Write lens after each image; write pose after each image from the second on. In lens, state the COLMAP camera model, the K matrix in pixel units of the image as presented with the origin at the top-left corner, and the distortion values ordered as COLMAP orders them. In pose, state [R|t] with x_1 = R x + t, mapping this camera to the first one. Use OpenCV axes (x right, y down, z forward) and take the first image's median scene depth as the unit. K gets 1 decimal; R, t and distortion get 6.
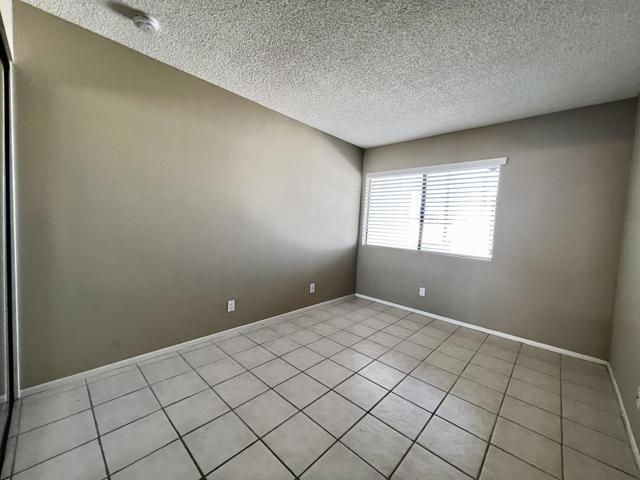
lens RADIAL K [[256.0, 0, 318.0], [0, 256.0, 238.4], [0, 0, 1]] dist [-0.000399, -0.000335]
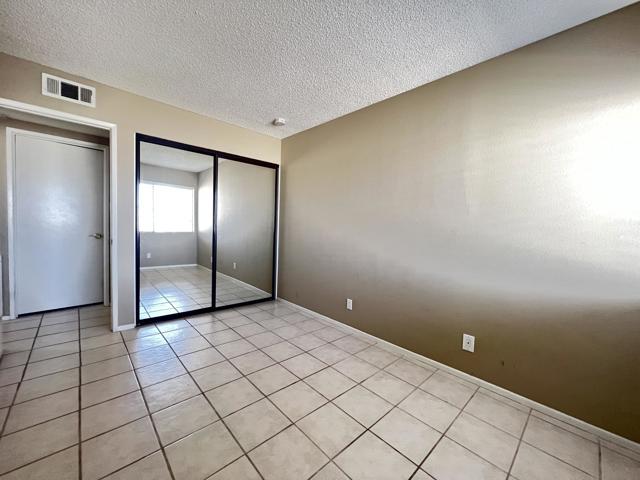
lens RADIAL K [[256.0, 0, 318.0], [0, 256.0, 238.4], [0, 0, 1]] dist [-0.000399, -0.000335]
pose [[-0.064115, -0.009174, -0.997900, 0.761522], [-0.109032, 0.994036, -0.002134, 0.004420], [0.991968, 0.108667, -0.064733, 0.921804]]
